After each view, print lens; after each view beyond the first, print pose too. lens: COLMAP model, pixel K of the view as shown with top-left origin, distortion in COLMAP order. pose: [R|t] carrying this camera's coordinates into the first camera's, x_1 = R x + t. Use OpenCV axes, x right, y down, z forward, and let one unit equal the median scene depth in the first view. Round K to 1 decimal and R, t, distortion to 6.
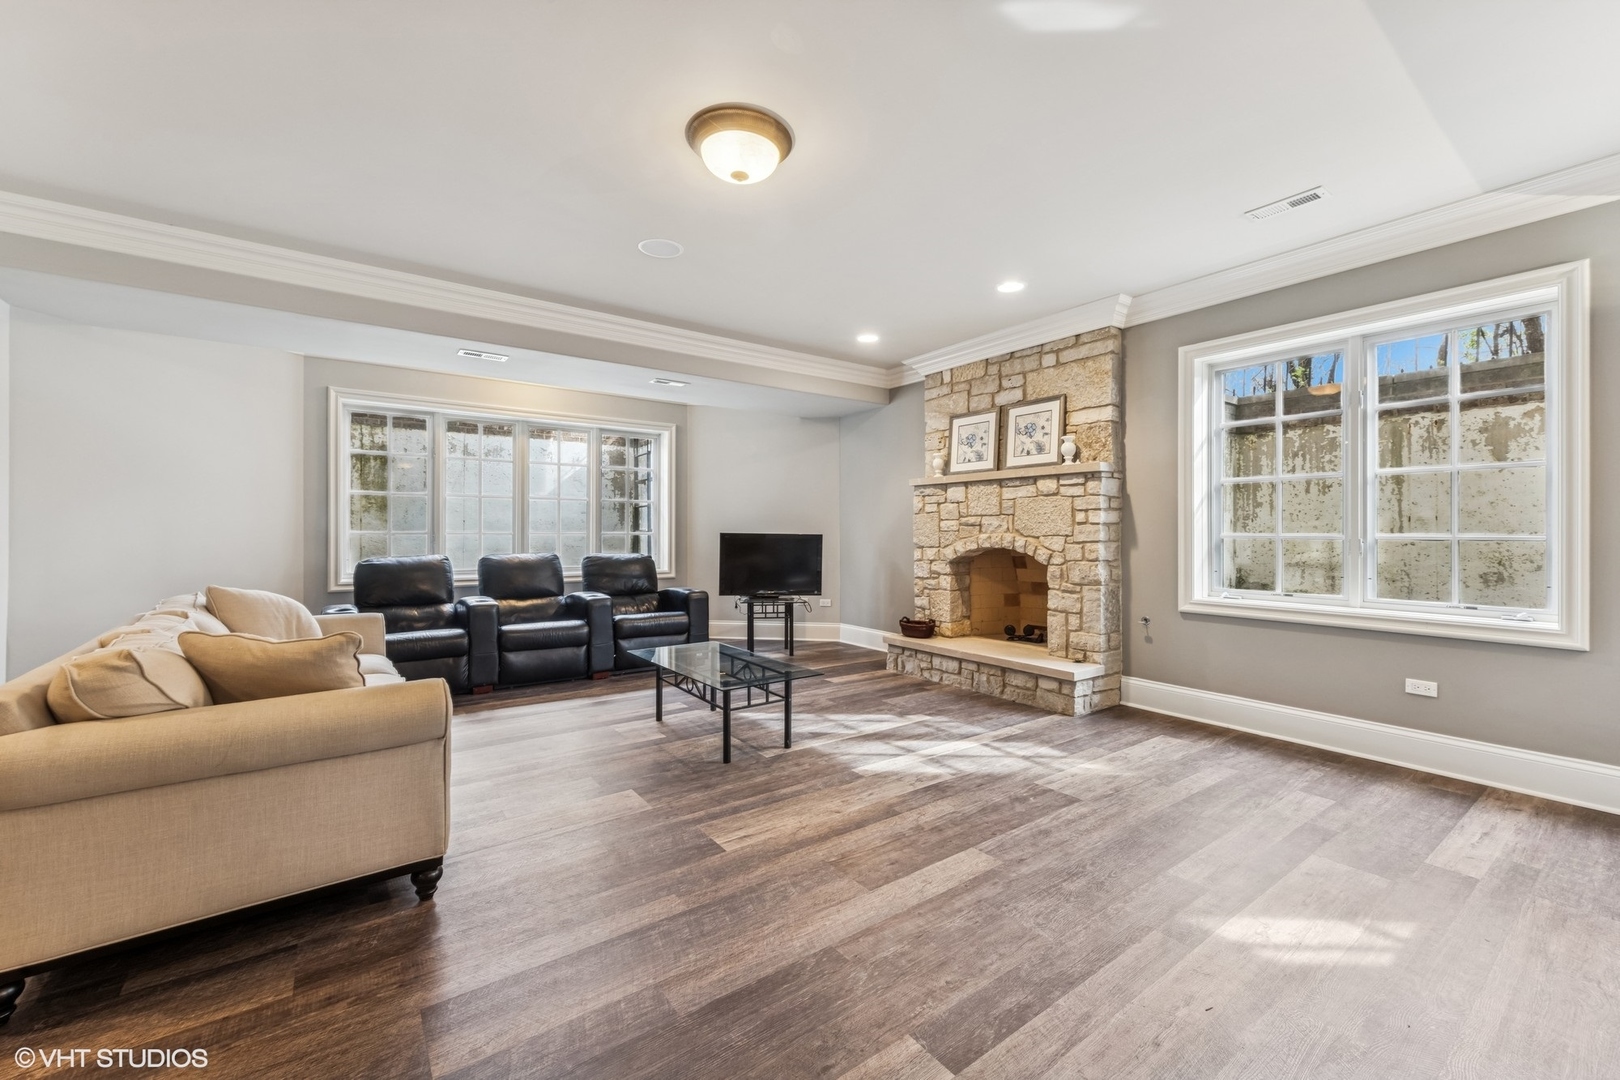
lens RADIAL K [[663.7, 0, 825.7], [0, 663.7, 535.7], [0, 0, 1]] dist [0.001041, 0.000082]
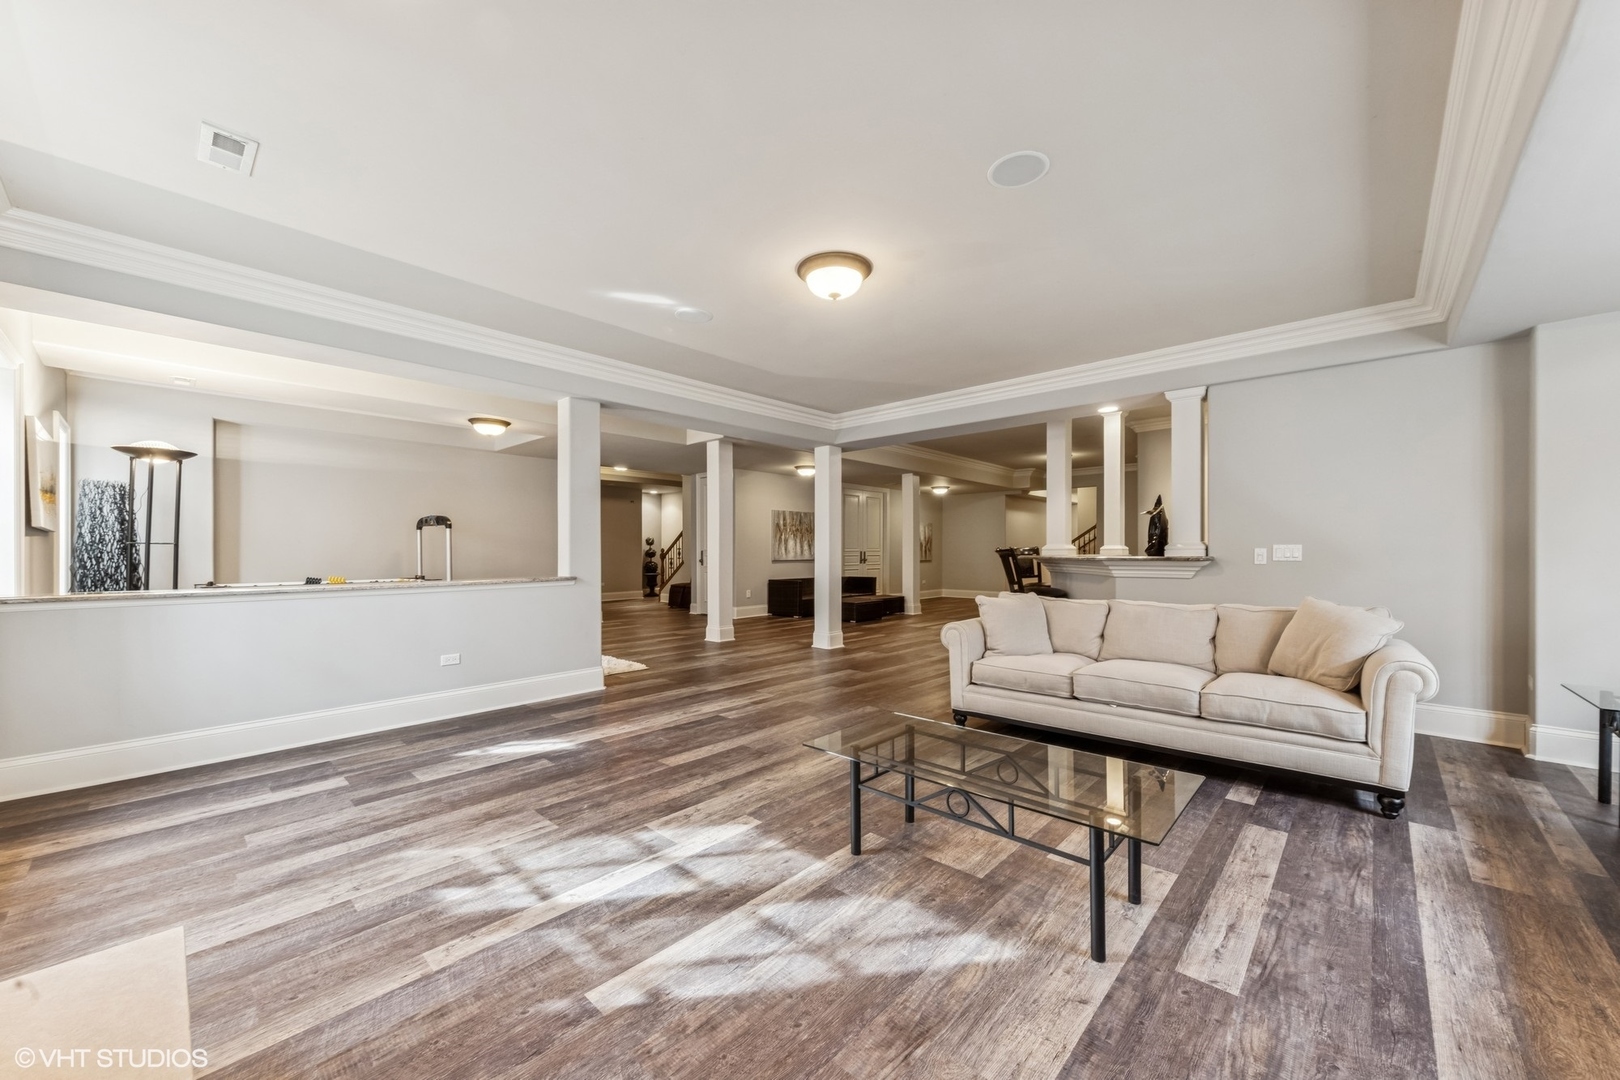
lens RADIAL K [[605.9, 0, 815.3], [0, 605.9, 544.2], [0, 0, 1]] dist [0.003295, -0.000606]
pose [[-0.985891, 0.001654, -0.167381, 0.103956], [0.001572, 0.999999, 0.000622, -0.014025], [0.167382, 0.000350, -0.985892, 1.843225]]
